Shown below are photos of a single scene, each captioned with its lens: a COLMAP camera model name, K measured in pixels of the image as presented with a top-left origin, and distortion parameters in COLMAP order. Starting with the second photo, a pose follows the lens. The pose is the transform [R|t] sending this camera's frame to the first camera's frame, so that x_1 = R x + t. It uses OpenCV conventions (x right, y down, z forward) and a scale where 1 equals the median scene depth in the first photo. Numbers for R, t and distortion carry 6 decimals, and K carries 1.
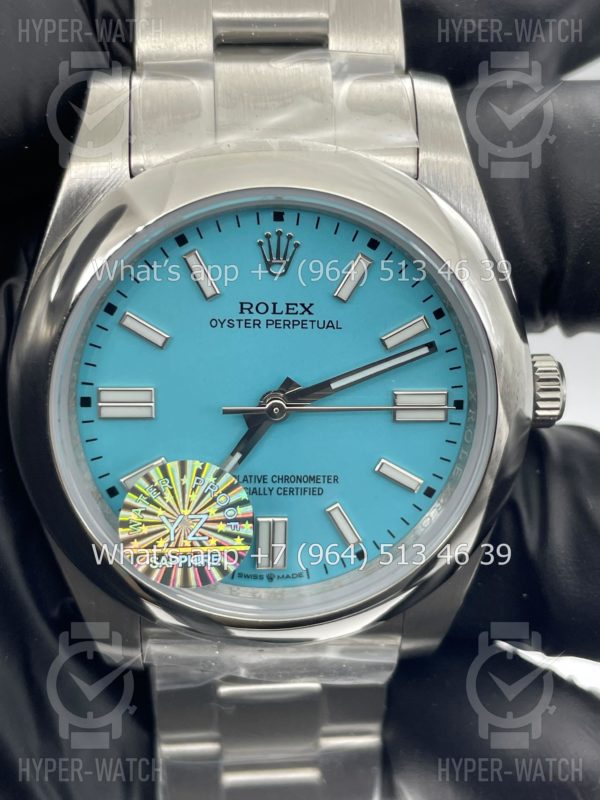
lens RADIAL K [[1250.4, 0, 300.0], [0, 1250.4, 400.0], [0, 0, 1]] dist [0.023862, 0.022488]
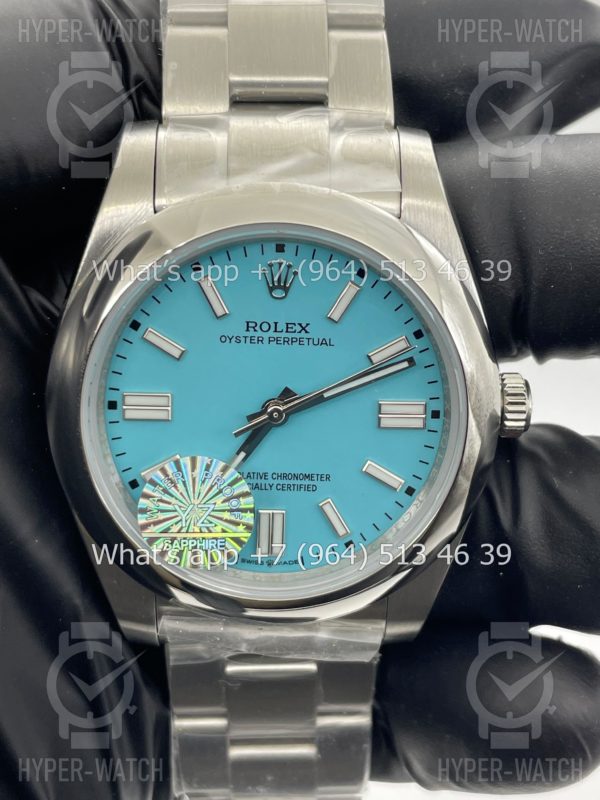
lens RADIAL K [[1250.4, 0, 300.0], [0, 1250.4, 400.0], [0, 0, 1]] dist [0.023862, 0.022488]
pose [[0.999087, 0.017426, -0.039013, 0.048057], [-0.019120, 0.998871, -0.043487, 0.043871], [0.038211, 0.044193, 0.998292, -0.153375]]
